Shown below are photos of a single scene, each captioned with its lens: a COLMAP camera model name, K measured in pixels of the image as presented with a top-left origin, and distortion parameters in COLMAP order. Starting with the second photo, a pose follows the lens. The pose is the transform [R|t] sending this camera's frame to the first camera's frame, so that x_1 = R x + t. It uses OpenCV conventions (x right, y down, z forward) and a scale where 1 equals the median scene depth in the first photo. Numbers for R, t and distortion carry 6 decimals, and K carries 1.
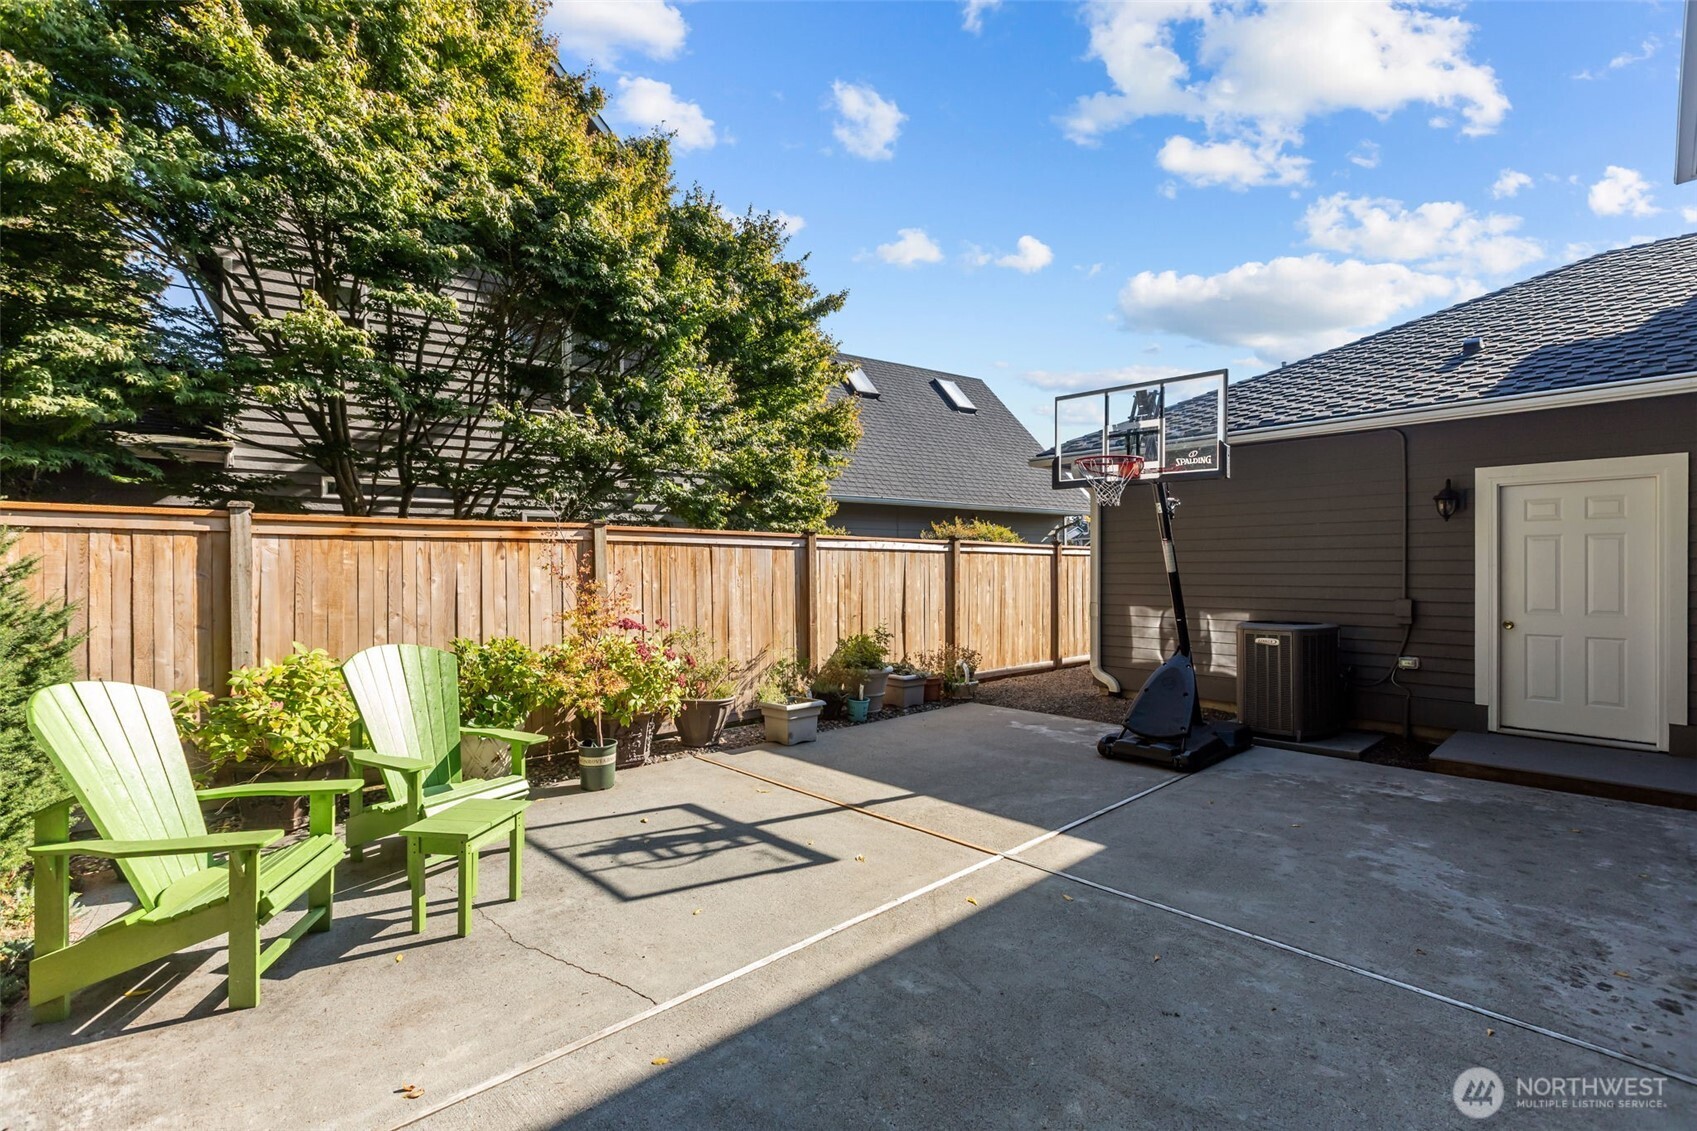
lens RADIAL K [[756.3, 0, 854.3], [0, 756.3, 572.3], [0, 0, 1]] dist [-0.004604, -0.000676]
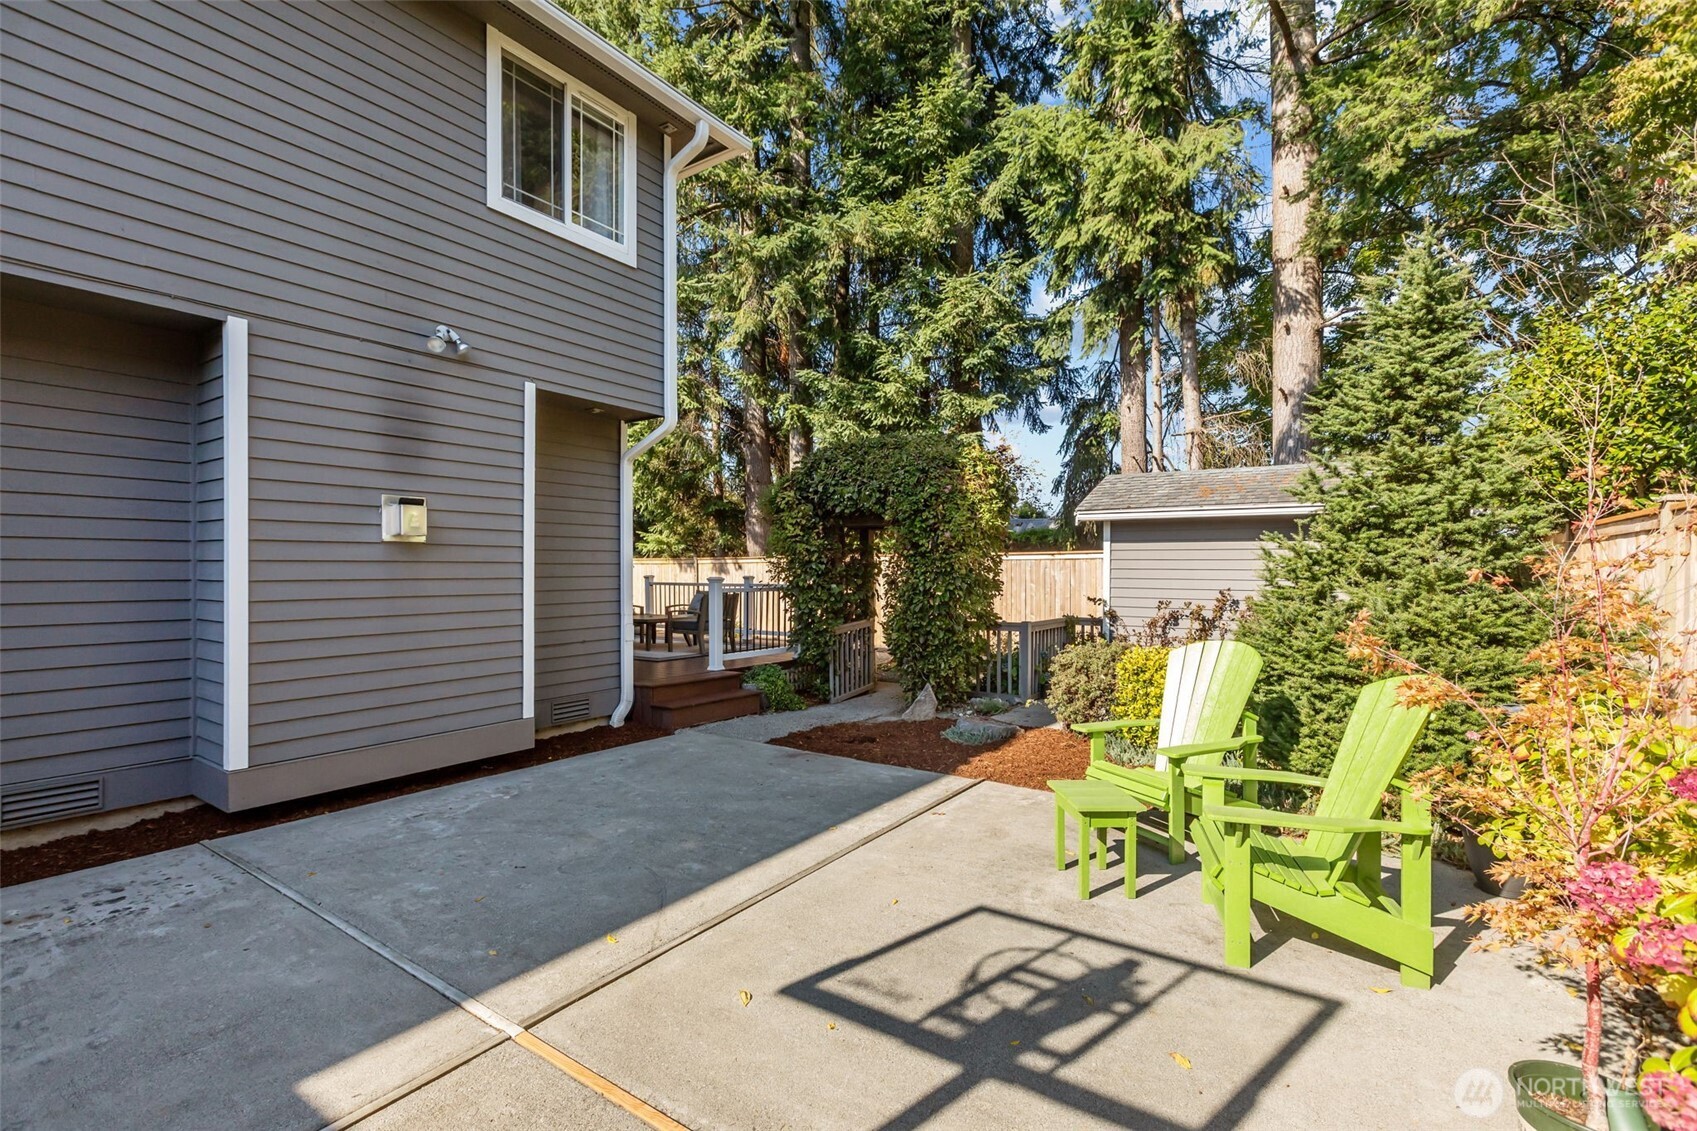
lens RADIAL K [[756.3, 0, 854.3], [0, 756.3, 572.3], [0, 0, 1]] dist [-0.004604, -0.000676]
pose [[-0.976943, 0.002301, -0.213489, 0.056487], [0.001656, 0.999994, 0.003199, -0.003665], [0.213495, 0.002771, -0.976940, 1.669871]]
